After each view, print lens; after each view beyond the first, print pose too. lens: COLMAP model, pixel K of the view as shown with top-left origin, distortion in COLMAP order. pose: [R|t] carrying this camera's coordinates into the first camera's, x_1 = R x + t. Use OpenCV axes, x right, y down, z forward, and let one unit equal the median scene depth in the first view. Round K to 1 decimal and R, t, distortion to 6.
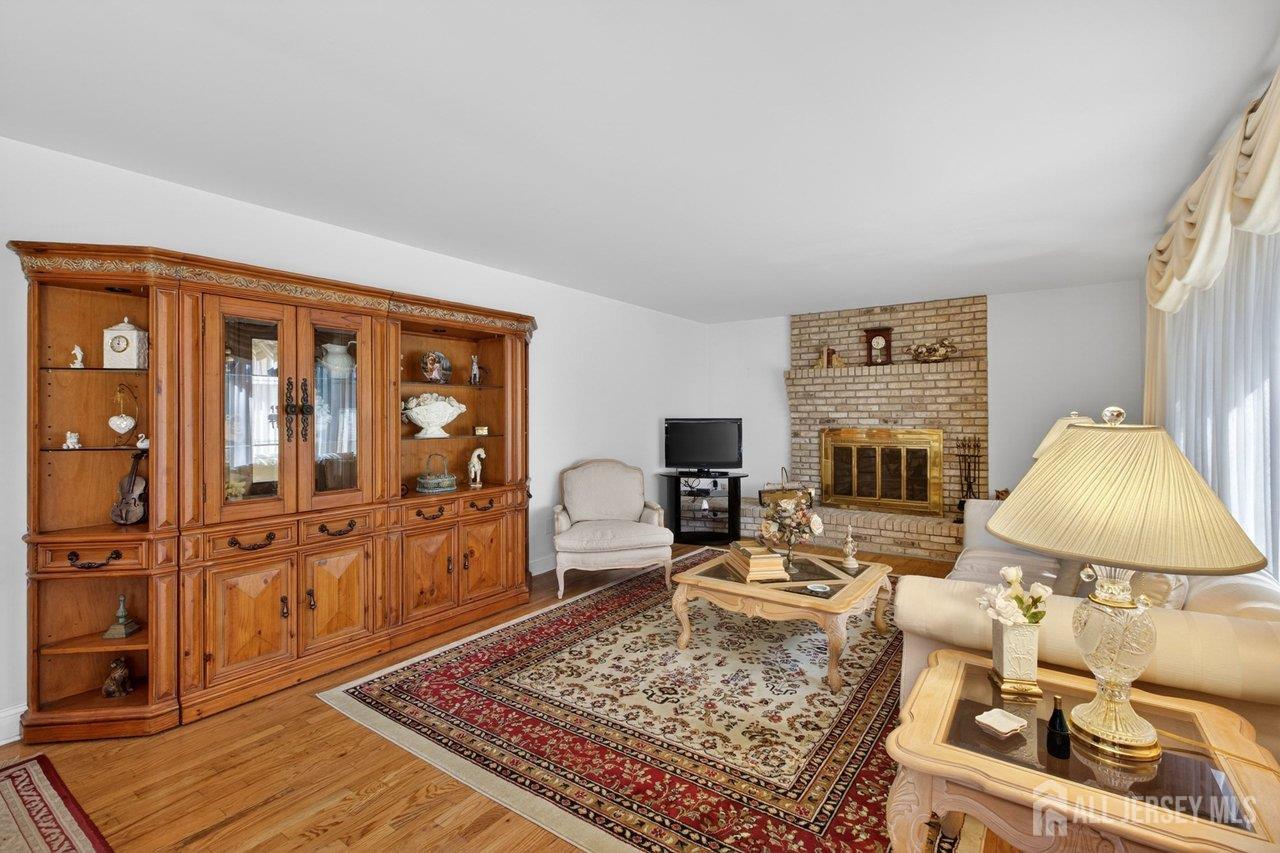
lens RADIAL K [[578.3, 0, 645.7], [0, 578.3, 407.1], [0, 0, 1]] dist [-0.001537, -0.000219]
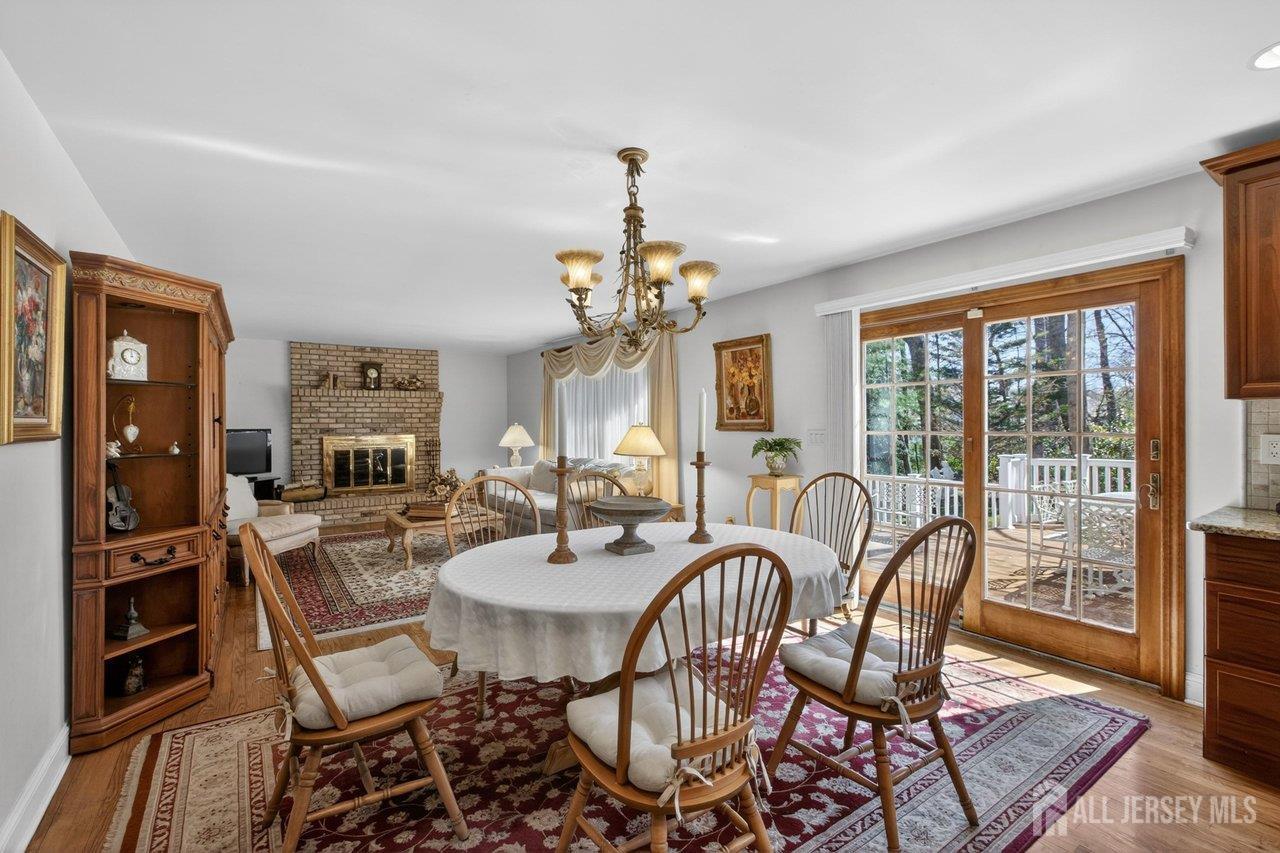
lens RADIAL K [[574.6, 0, 645.5], [0, 574.6, 419.4], [0, 0, 1]] dist [-0.001602, -0.000326]
pose [[0.349140, 0.005427, 0.937055, -0.663557], [-0.004969, 0.999980, -0.003940, 0.001237], [-0.937057, -0.003280, 0.349160, -0.097043]]
